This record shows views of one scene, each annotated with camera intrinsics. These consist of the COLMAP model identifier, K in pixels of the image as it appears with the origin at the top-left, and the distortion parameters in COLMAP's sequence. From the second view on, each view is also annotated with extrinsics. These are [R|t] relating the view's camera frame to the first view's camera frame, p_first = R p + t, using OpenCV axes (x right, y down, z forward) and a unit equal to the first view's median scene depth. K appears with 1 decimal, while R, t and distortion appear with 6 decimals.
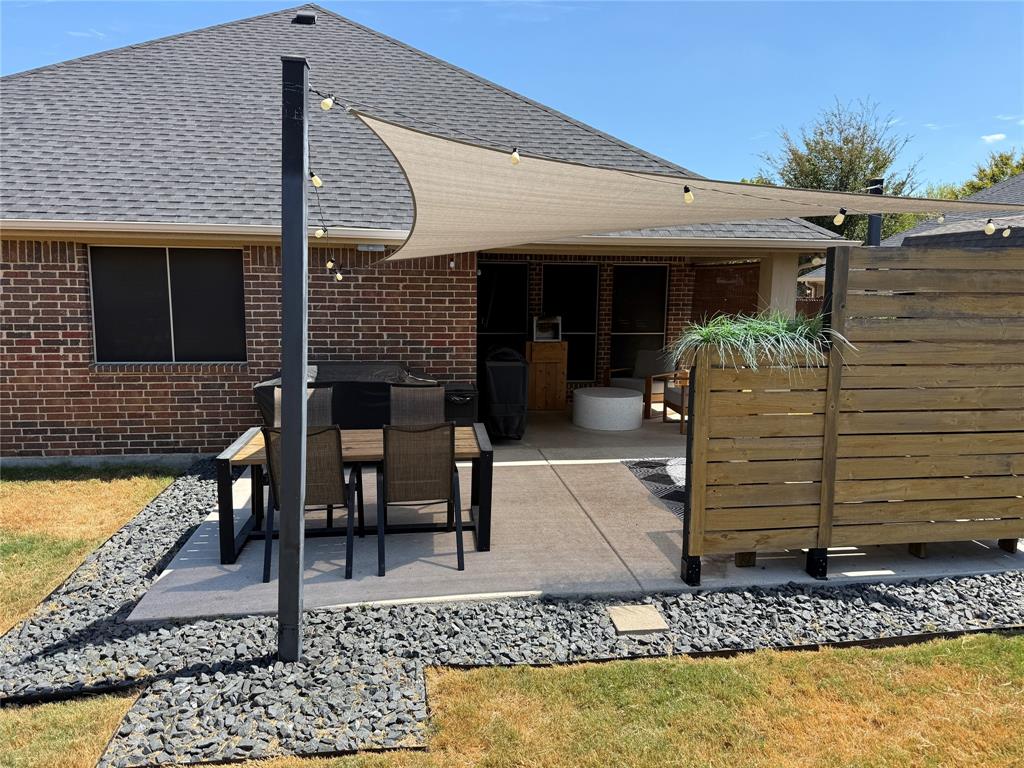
lens RADIAL K [[700.2, 0, 516.3], [0, 700.2, 388.2], [0, 0, 1]] dist [0.020437, -0.028600]
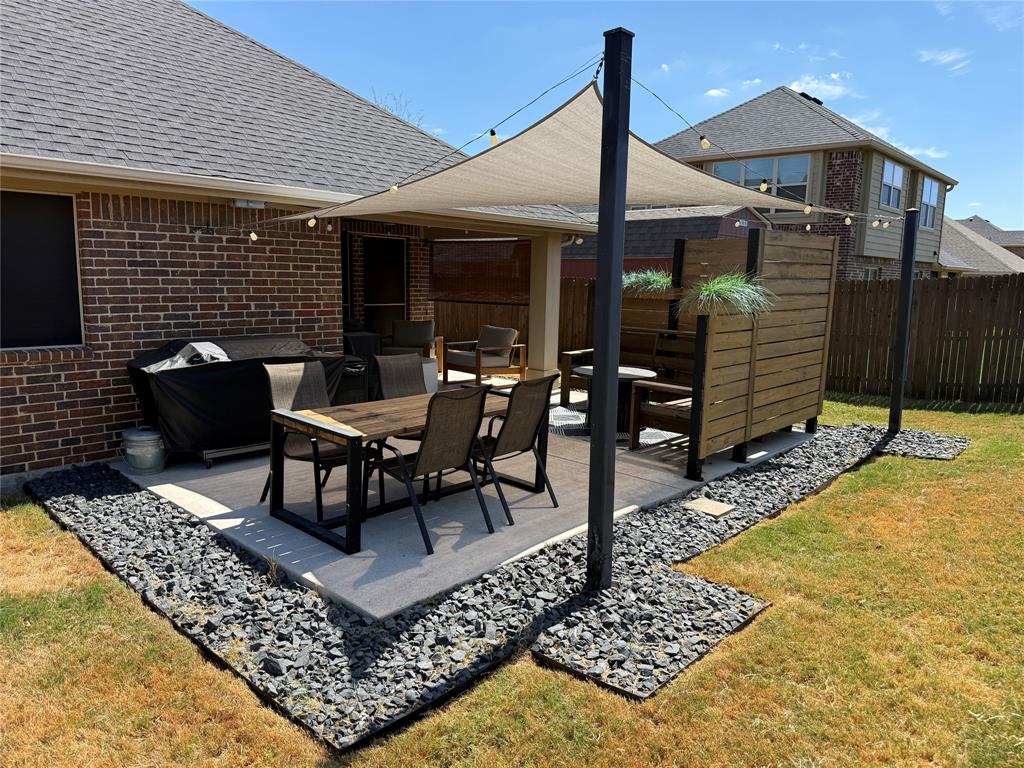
lens RADIAL K [[700.2, 0, 517.2], [0, 700.2, 389.5], [0, 0, 1]] dist [0.020437, -0.028600]
pose [[0.787167, -0.096616, 0.609125, -0.496268], [0.078524, 0.995316, 0.056395, 0.005597], [-0.611721, 0.003439, 0.791066, 0.105882]]
